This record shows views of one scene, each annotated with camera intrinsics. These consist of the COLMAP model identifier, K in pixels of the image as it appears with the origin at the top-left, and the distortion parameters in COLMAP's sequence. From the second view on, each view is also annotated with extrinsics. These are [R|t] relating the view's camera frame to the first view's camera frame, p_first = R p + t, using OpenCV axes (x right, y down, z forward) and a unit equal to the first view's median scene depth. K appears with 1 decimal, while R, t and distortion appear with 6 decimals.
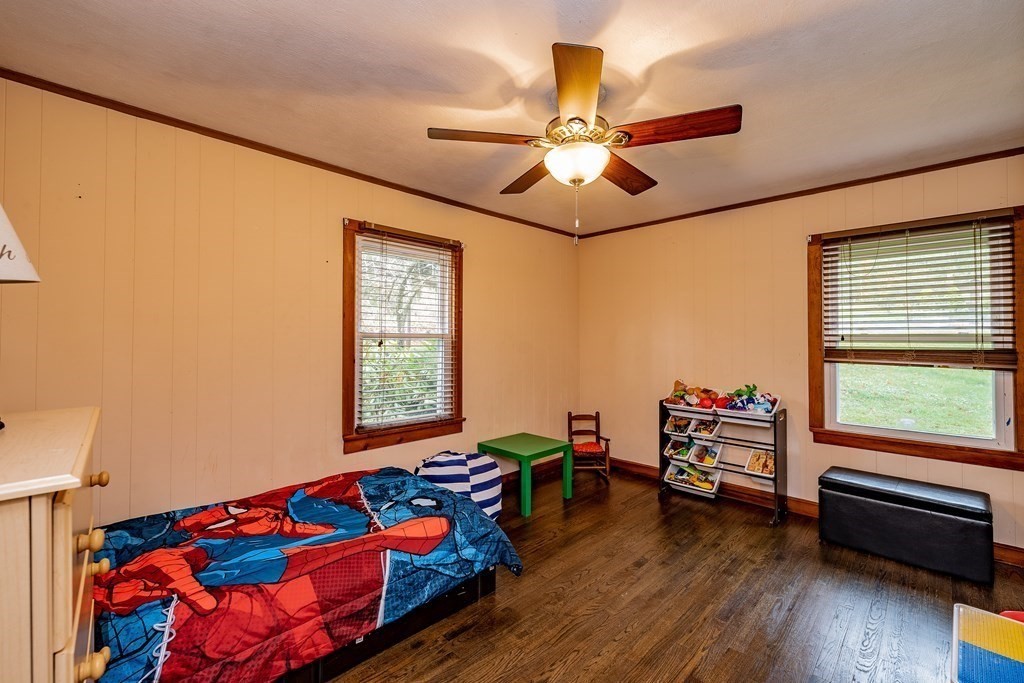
lens RADIAL K [[403.2, 0, 514.9], [0, 403.2, 332.4], [0, 0, 1]] dist [0.000305, 0.000024]
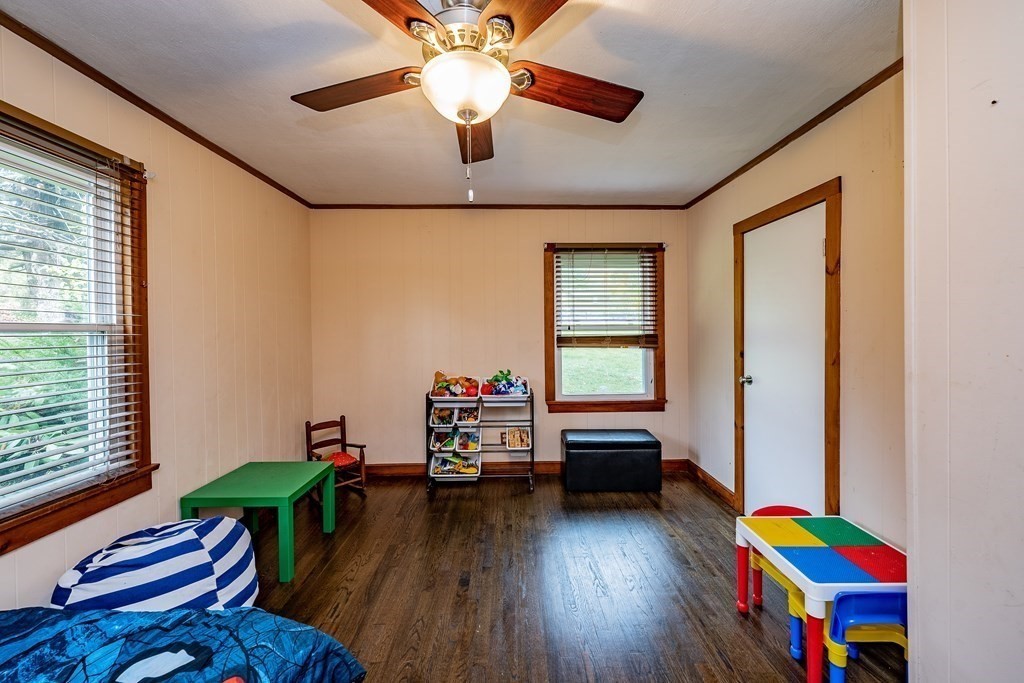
lens RADIAL K [[383.8, 0, 501.3], [0, 383.8, 331.7], [0, 0, 1]] dist [0.000414, -0.000178]
pose [[0.718462, -0.012263, 0.695458, -0.156419], [-0.001927, 0.999806, 0.019621, 0.002429], [-0.695564, -0.015437, 0.718299, 0.243106]]
